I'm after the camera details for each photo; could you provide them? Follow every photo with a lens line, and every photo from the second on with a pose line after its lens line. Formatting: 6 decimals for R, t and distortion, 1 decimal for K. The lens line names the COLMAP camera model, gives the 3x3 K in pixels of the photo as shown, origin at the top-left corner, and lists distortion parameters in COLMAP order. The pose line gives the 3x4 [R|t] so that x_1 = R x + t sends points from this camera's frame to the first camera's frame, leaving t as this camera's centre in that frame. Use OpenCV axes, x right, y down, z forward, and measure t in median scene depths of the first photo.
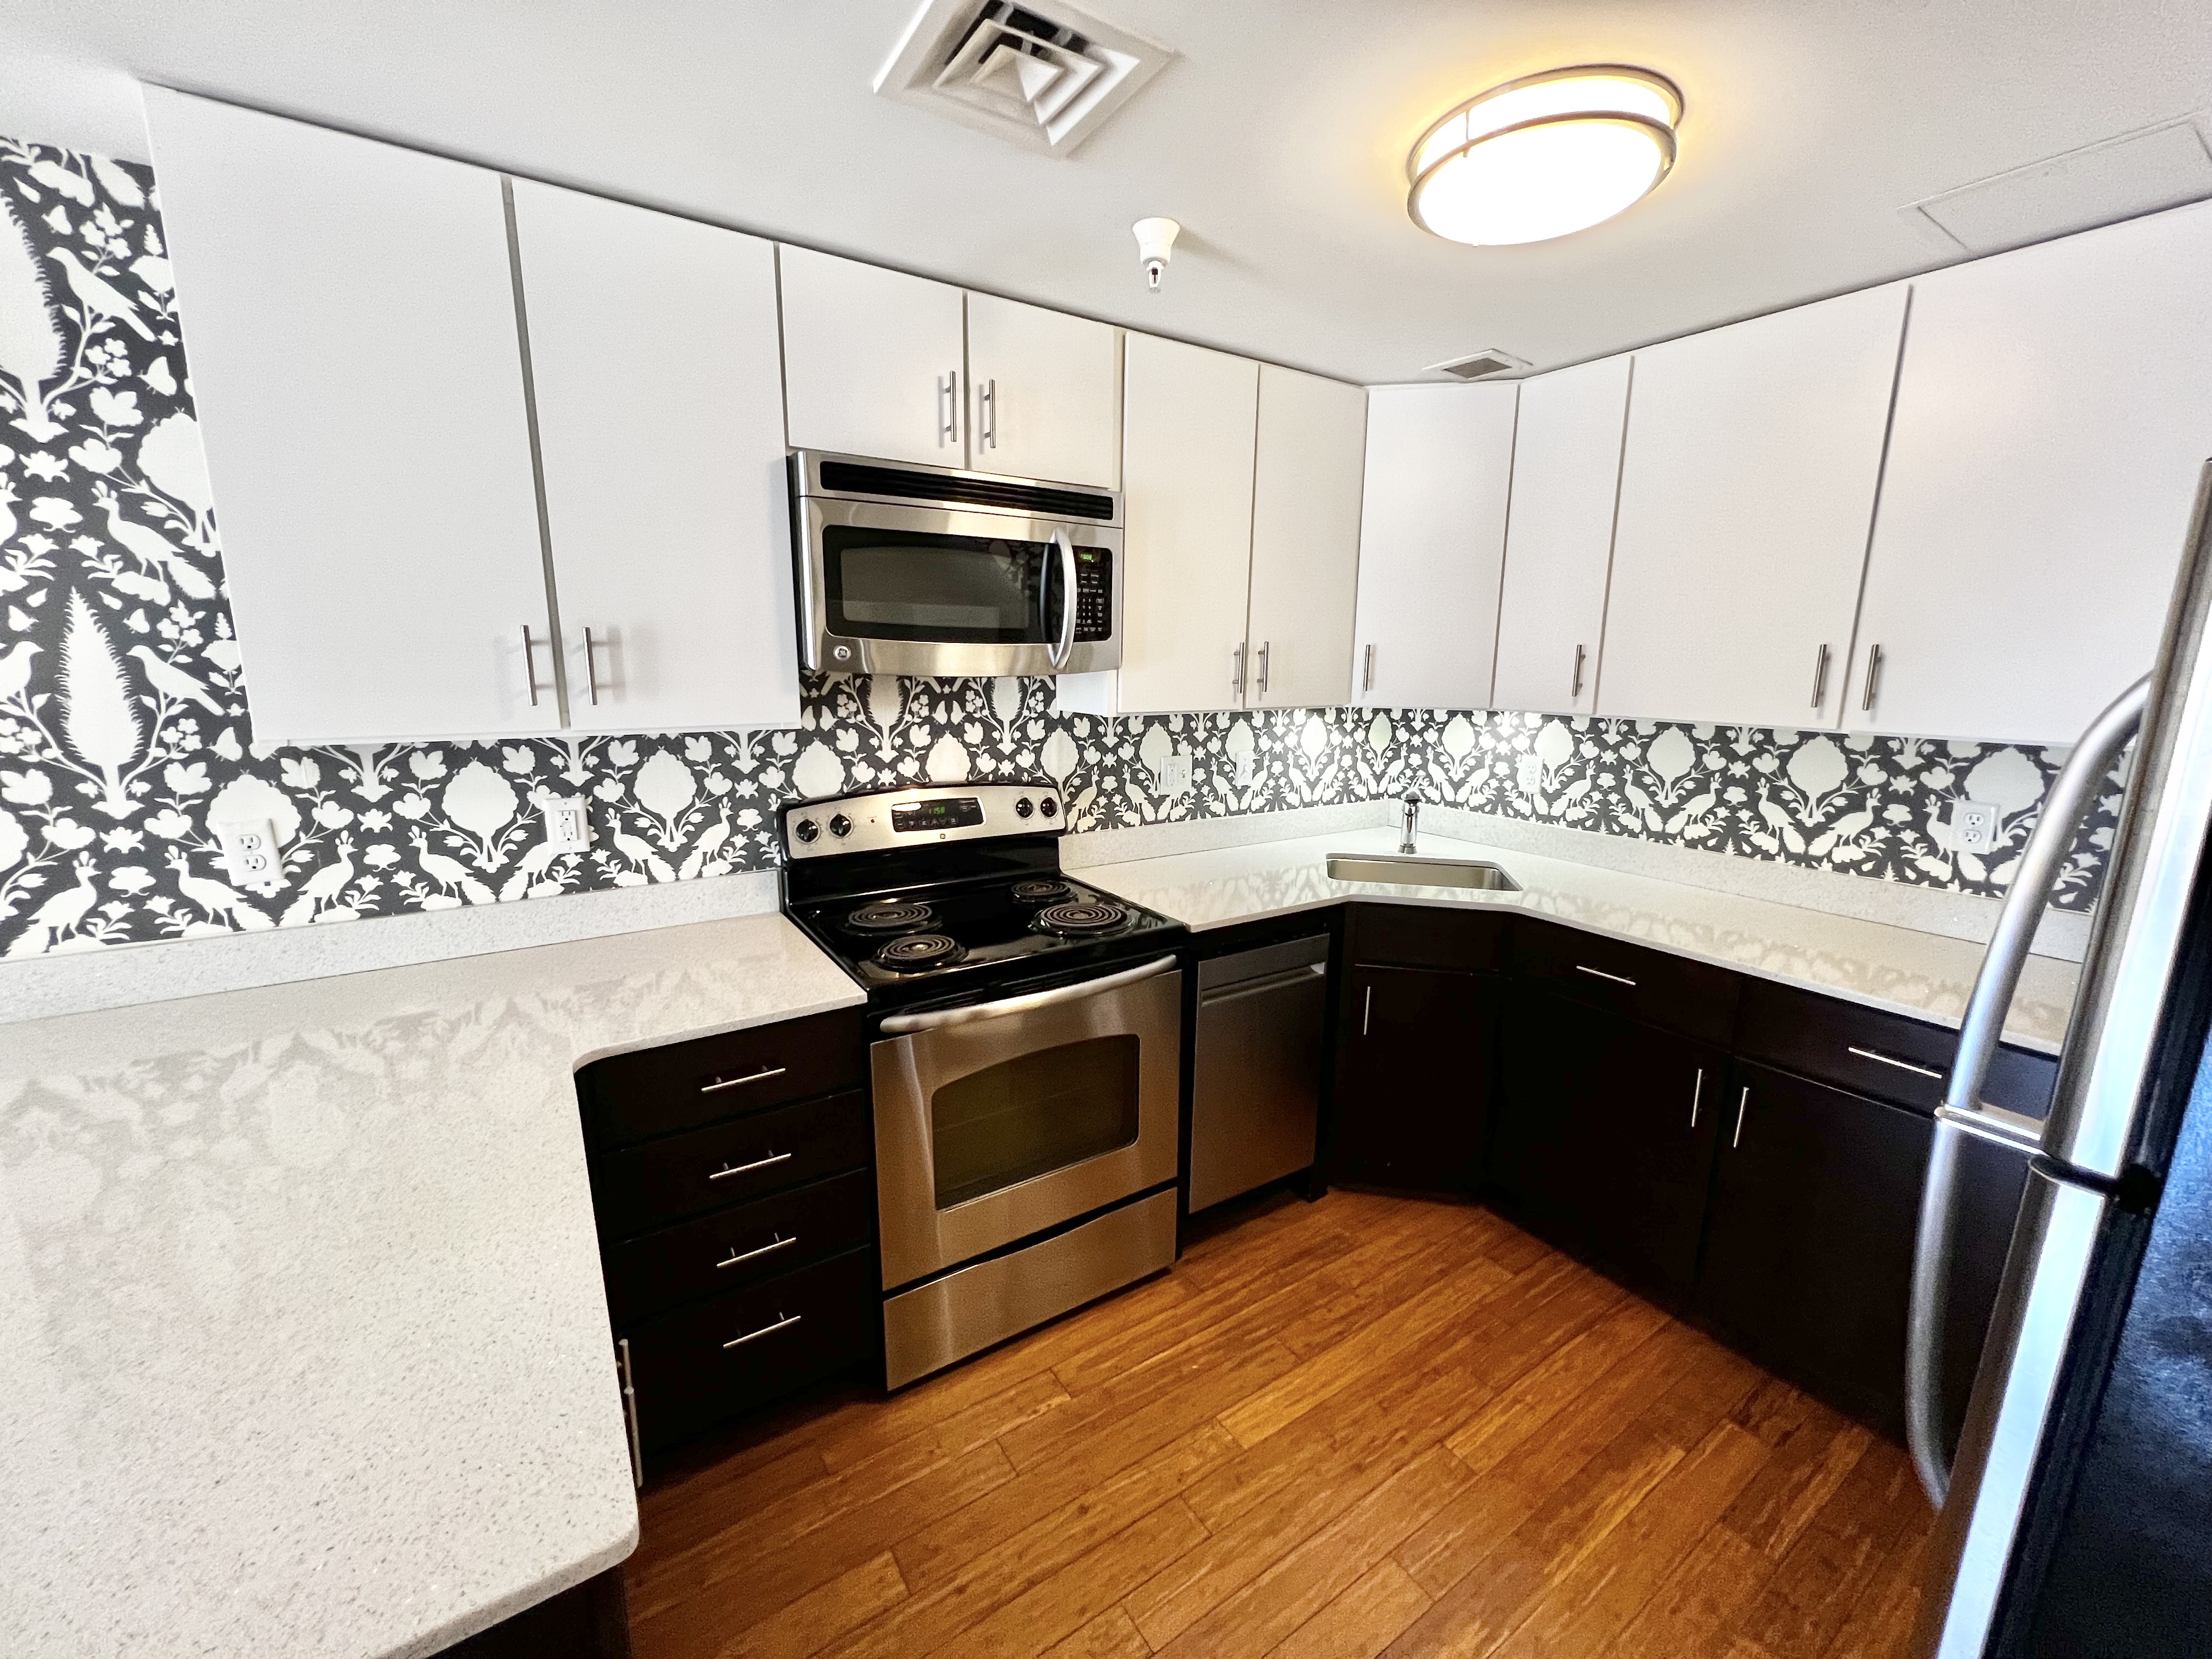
lens RADIAL K [[897.2, 0, 1106.0], [0, 897.2, 829.5], [0, 0, 1]] dist [-0.000003, 0.000010]
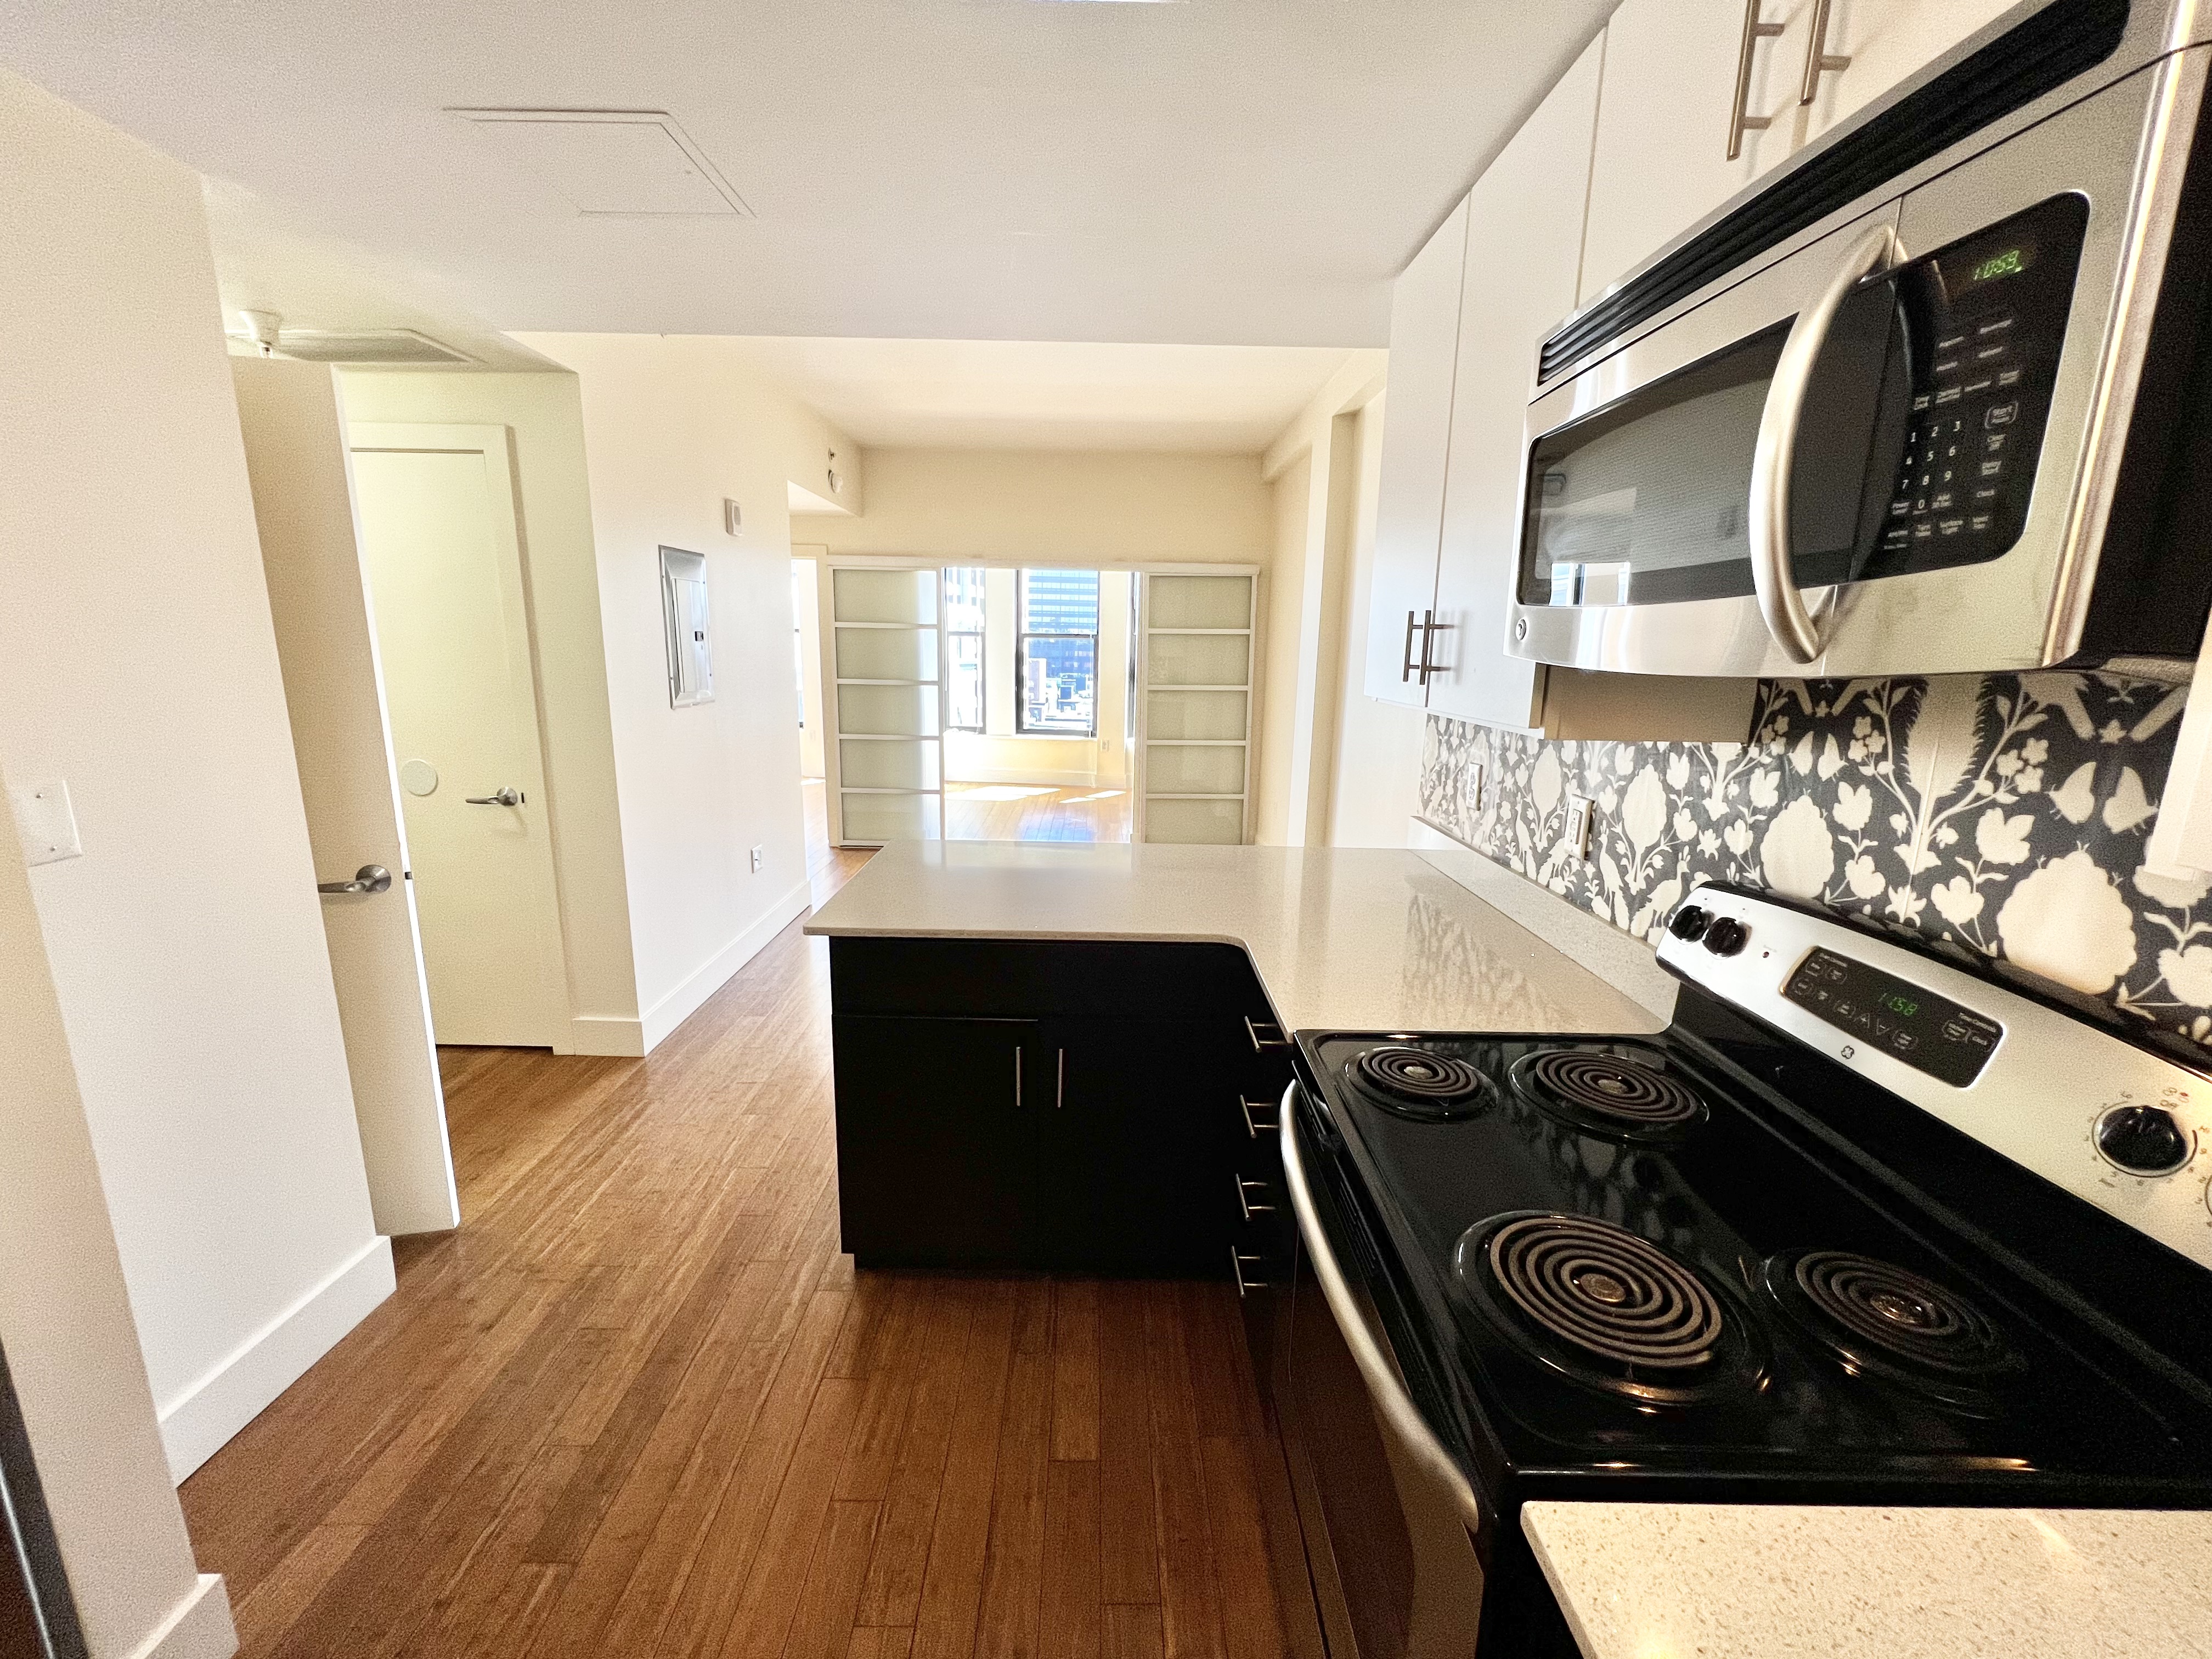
lens RADIAL K [[897.2, 0, 1106.0], [0, 897.2, 829.5], [0, 0, 1]] dist [-0.000003, 0.000010]
pose [[-0.554532, 0.149242, -0.818670, 0.377910], [-0.188220, 0.935798, 0.298087, -0.164261], [0.810597, 0.319389, -0.490839, 0.937193]]
